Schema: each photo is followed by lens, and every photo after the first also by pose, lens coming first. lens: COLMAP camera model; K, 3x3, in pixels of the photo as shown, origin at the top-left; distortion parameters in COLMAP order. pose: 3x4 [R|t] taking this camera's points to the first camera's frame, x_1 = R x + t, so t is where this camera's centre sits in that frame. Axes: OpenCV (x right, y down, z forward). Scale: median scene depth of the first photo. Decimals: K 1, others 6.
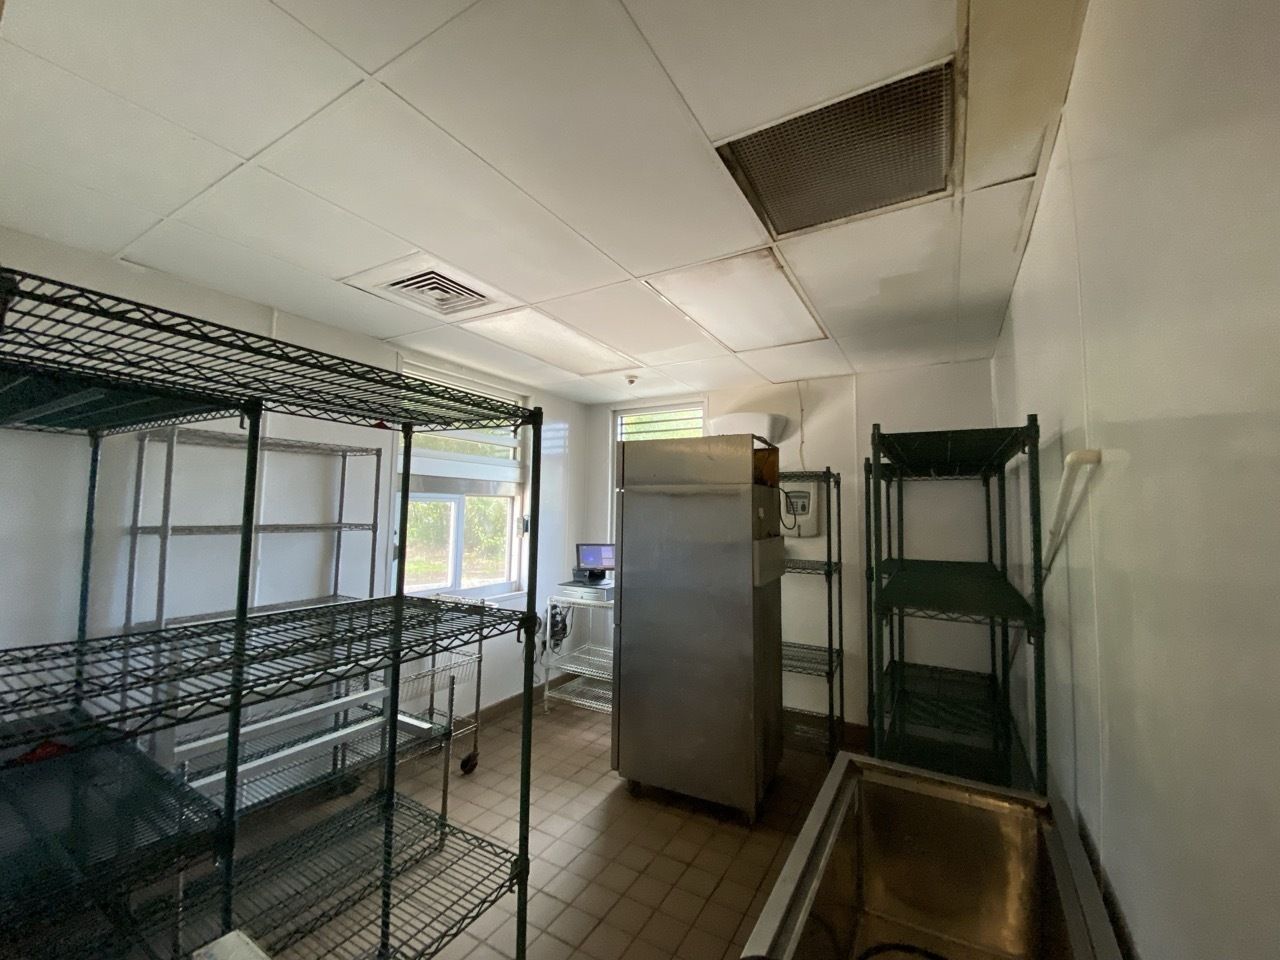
lens RADIAL K [[520.9, 0, 639.8], [0, 520.9, 473.1], [0, 0, 1]] dist [0.016160, -0.018133]
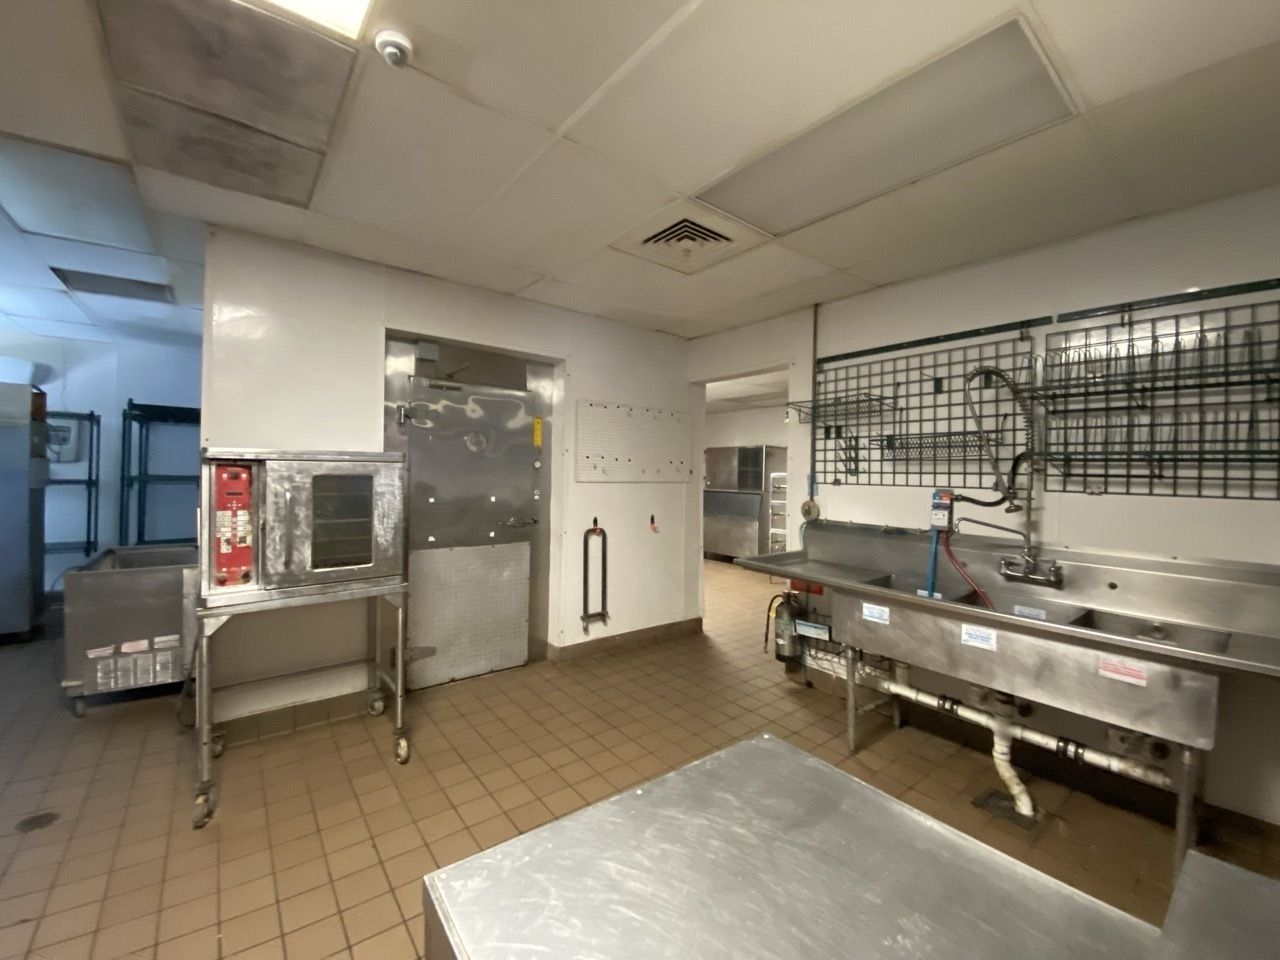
lens RADIAL K [[520.9, 0, 639.8], [0, 520.9, 473.1], [0, 0, 1]] dist [0.016160, -0.018133]
pose [[0.378088, -0.005418, 0.925754, -0.365296], [-0.095517, 0.994418, 0.044830, -0.048301], [-0.920829, -0.105375, 0.375460, -0.878240]]
